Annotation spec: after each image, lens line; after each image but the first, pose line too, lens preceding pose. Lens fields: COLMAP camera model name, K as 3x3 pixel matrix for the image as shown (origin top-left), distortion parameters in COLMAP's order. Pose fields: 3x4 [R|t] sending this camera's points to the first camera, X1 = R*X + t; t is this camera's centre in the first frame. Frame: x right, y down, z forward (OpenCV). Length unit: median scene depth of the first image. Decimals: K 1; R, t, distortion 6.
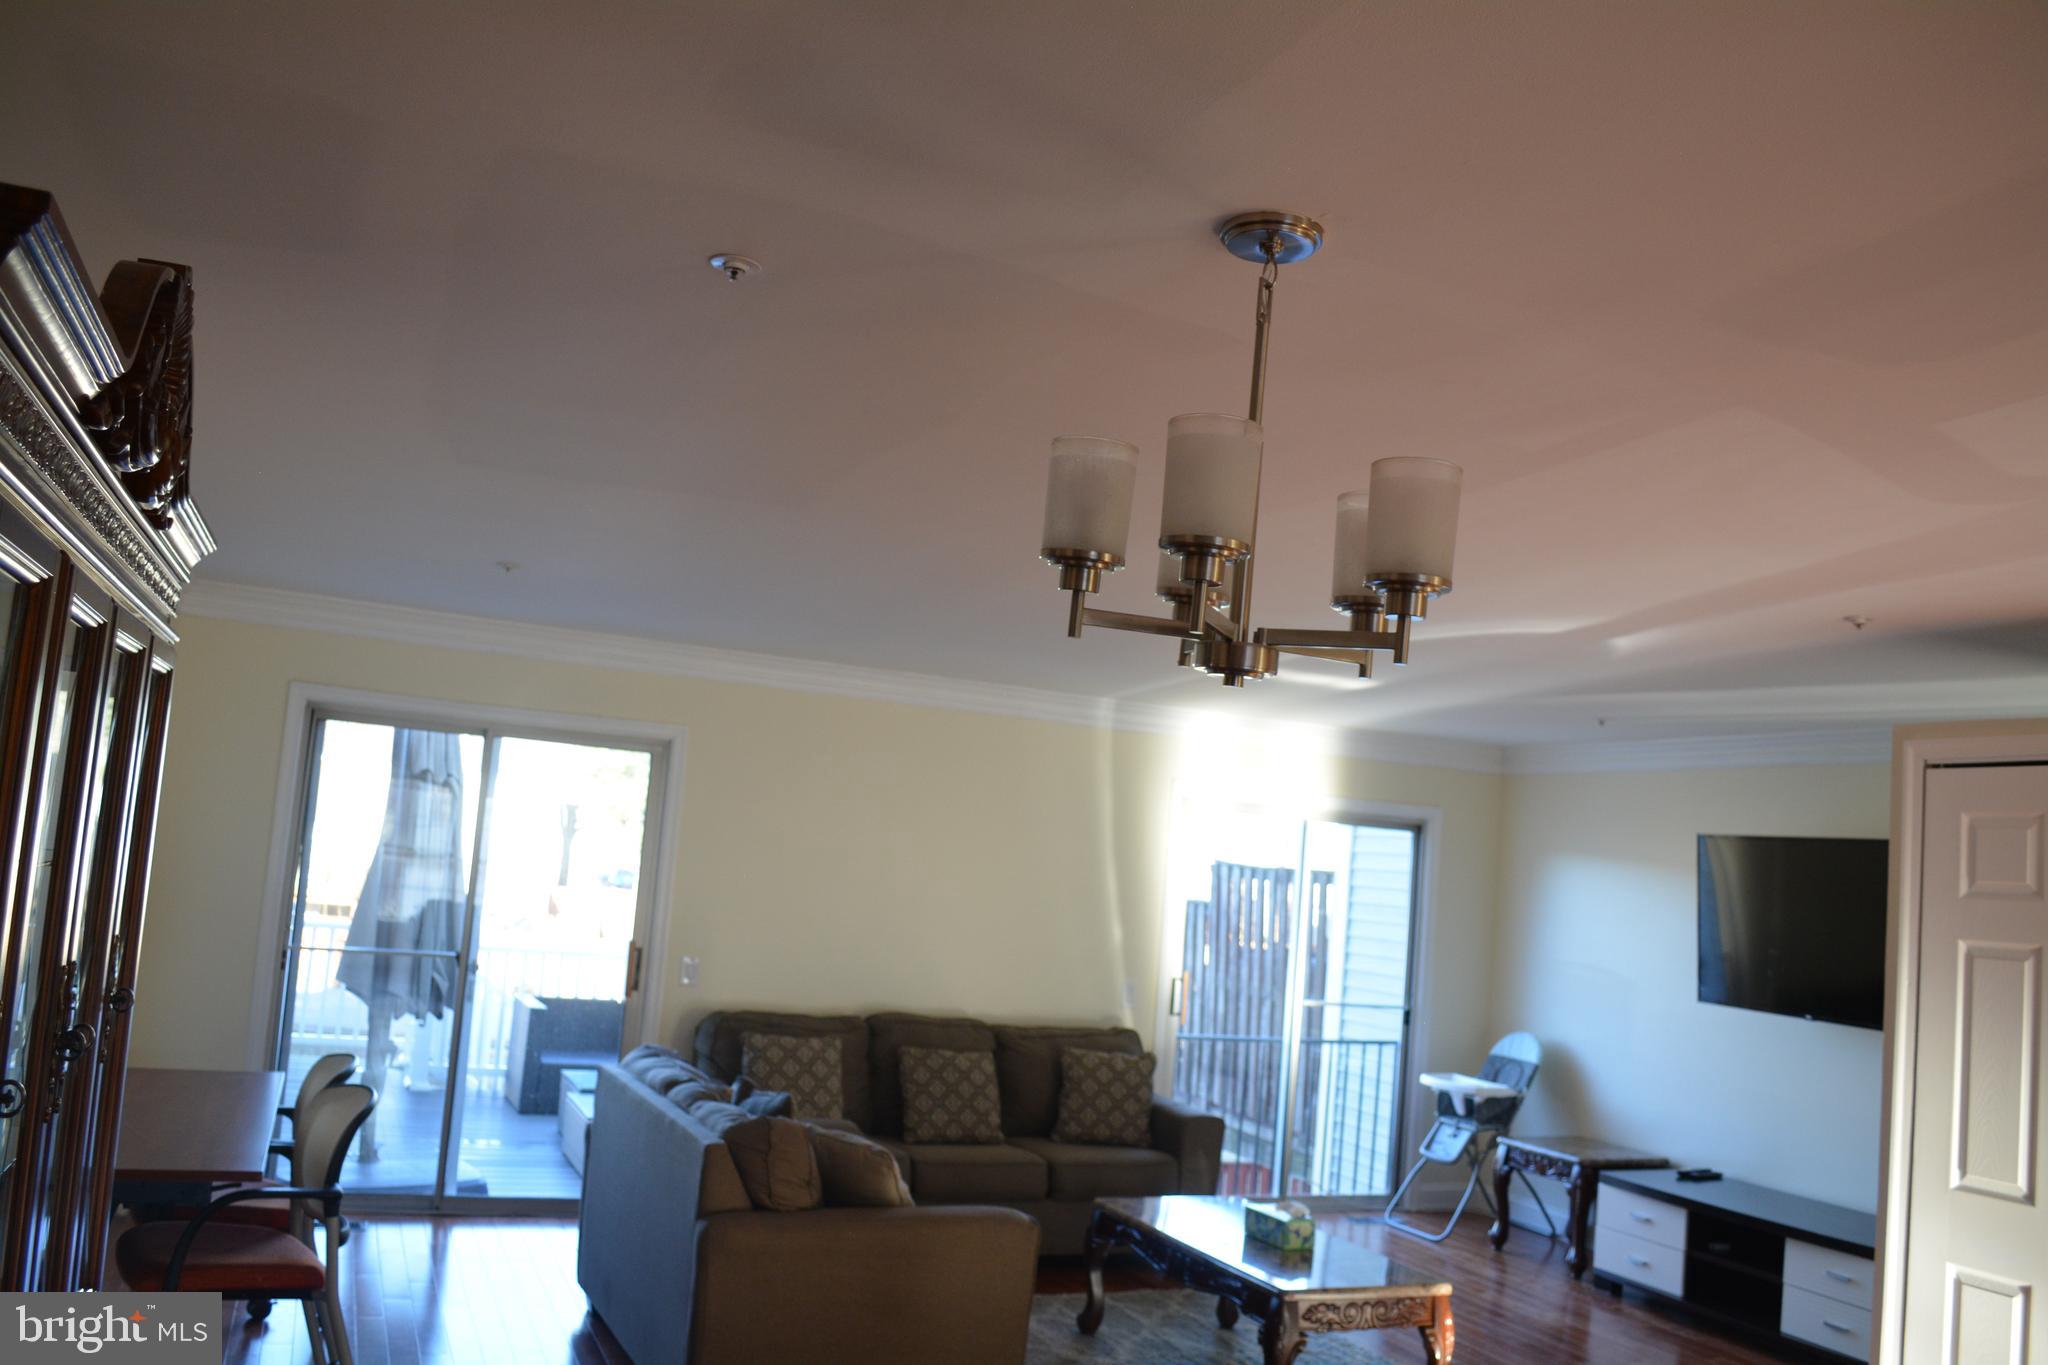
lens RADIAL K [[1621.2, 0, 1014.6], [0, 1621.2, 688.3], [0, 0, 1]] dist [-0.079148, 0.003596]
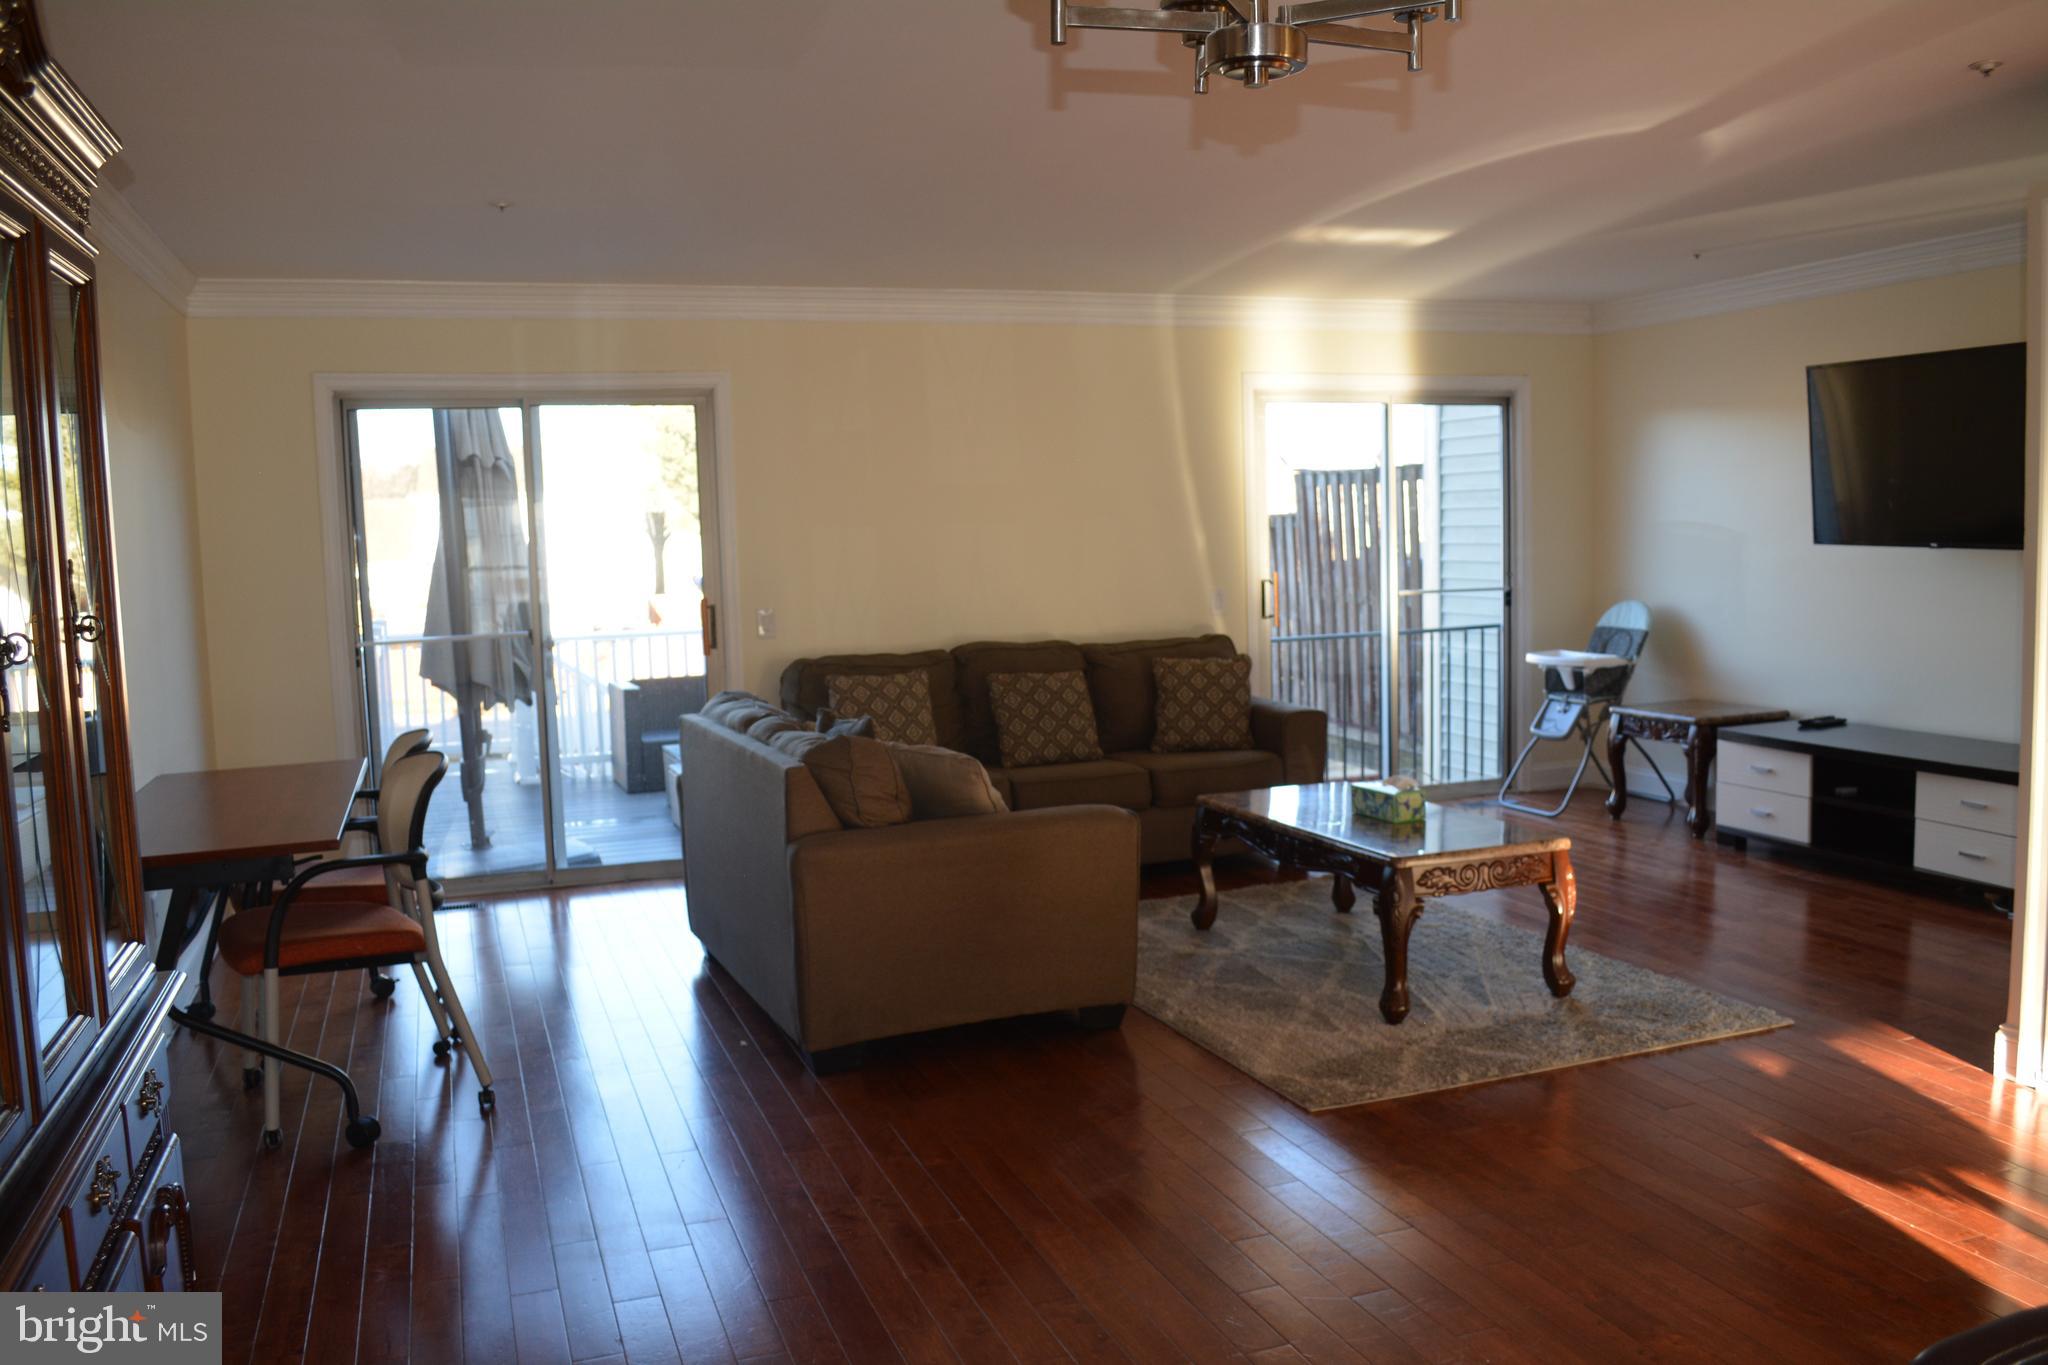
lens RADIAL K [[1621.2, 0, 1014.6], [0, 1621.2, 688.3], [0, 0, 1]] dist [-0.079148, 0.003596]
pose [[0.992136, -0.106287, -0.066106, 0.009376], [0.117531, 0.972732, 0.199949, 0.035140], [0.043051, -0.206146, 0.977574, 0.035948]]
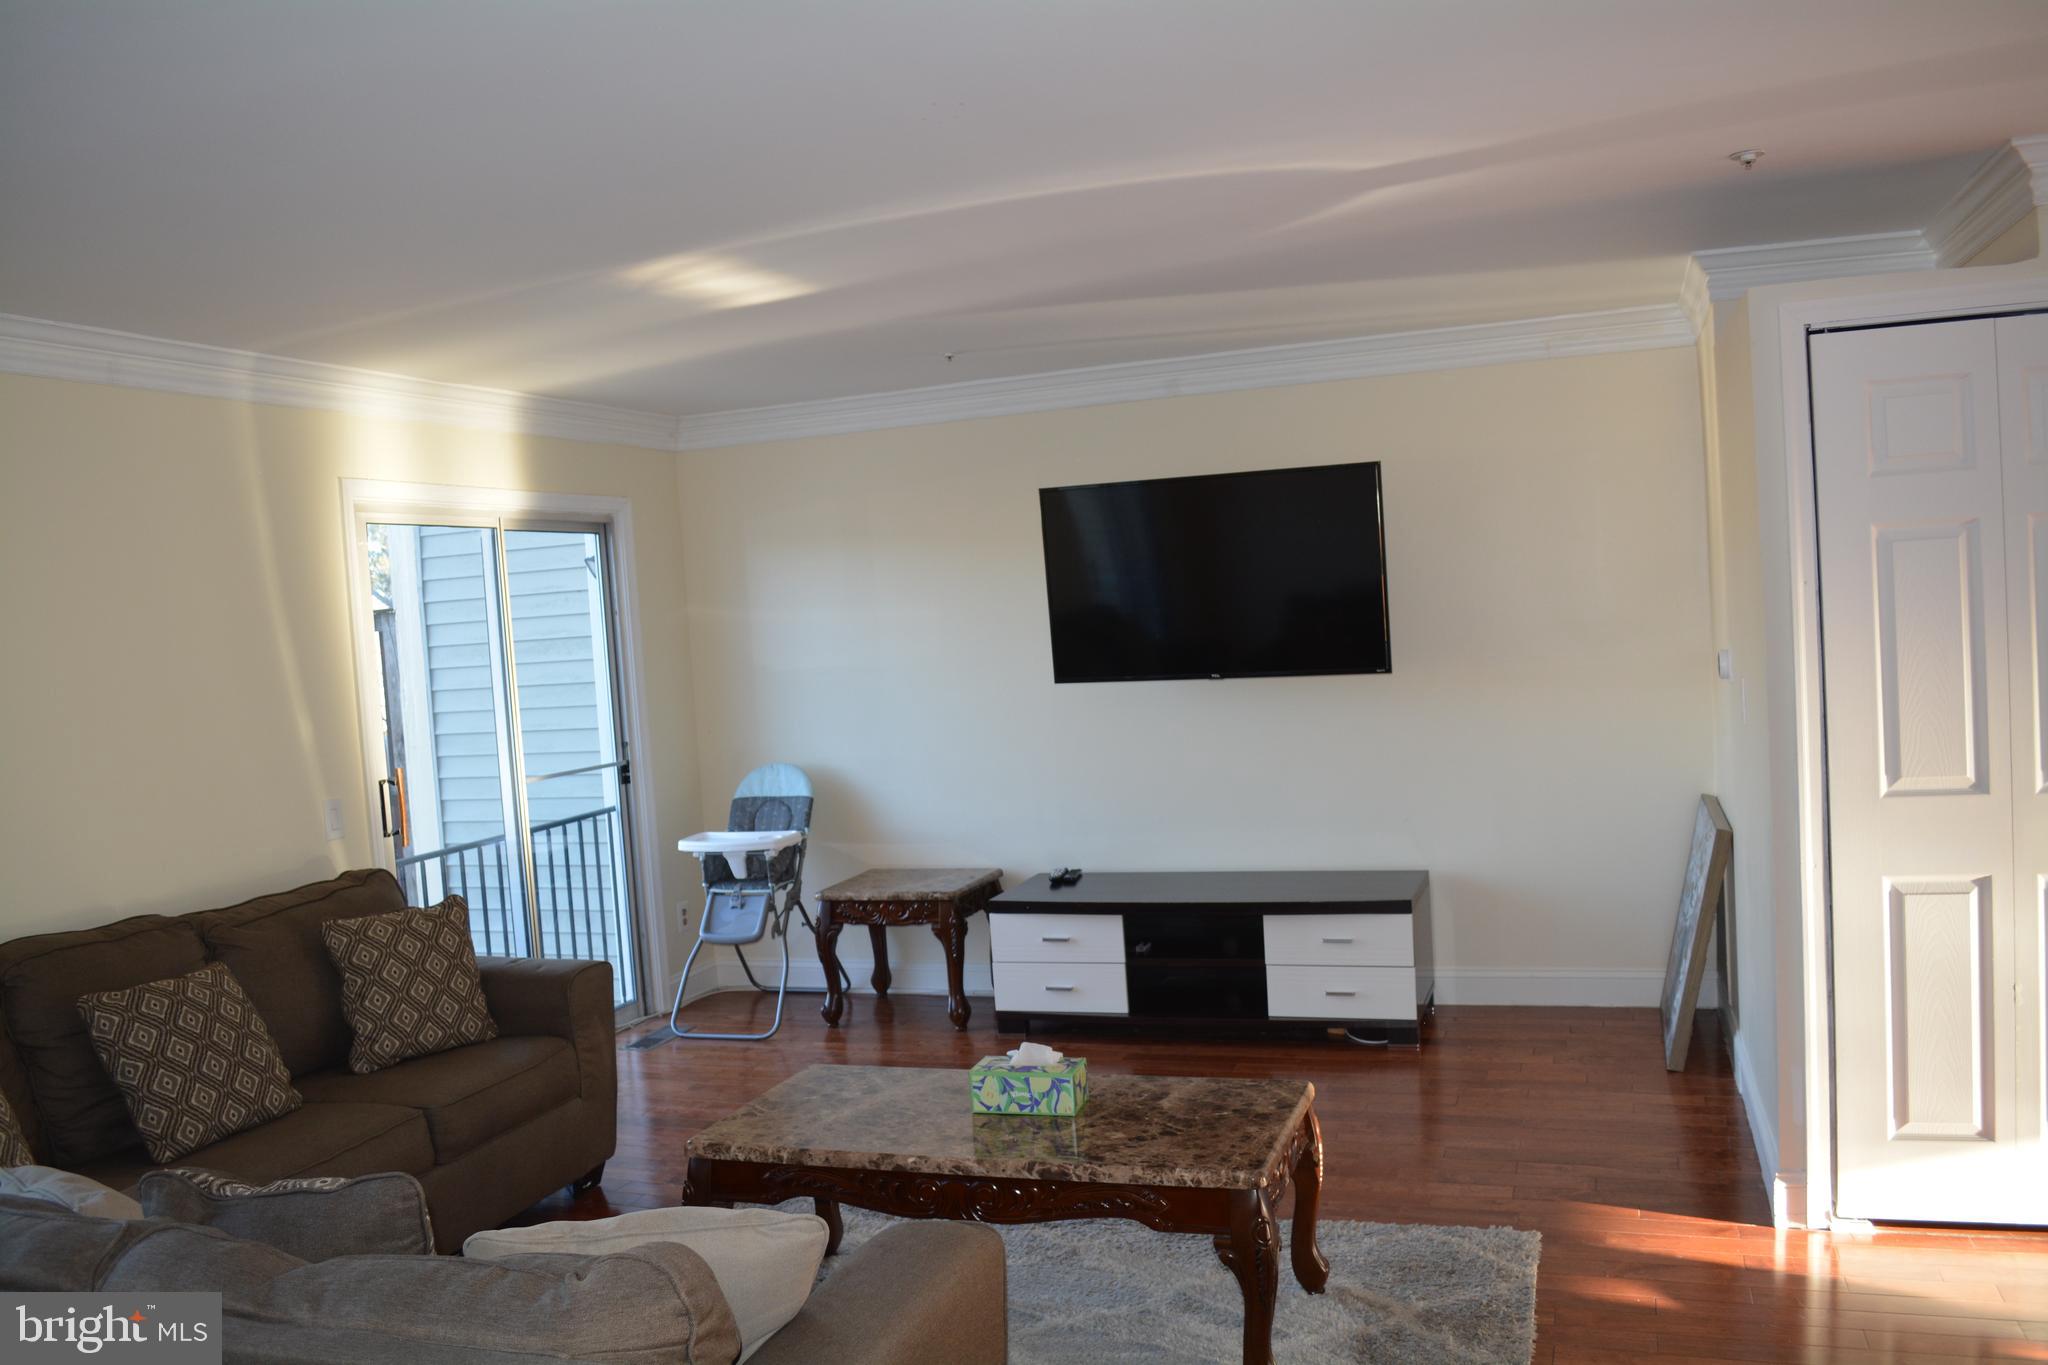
lens RADIAL K [[1621.2, 0, 1014.6], [0, 1621.2, 688.3], [0, 0, 1]] dist [-0.079148, 0.003596]
pose [[0.670443, -0.161965, 0.724067, -0.223697], [0.041437, 0.982534, 0.181413, 0.039007], [-0.740803, -0.091624, 0.665444, 0.431341]]
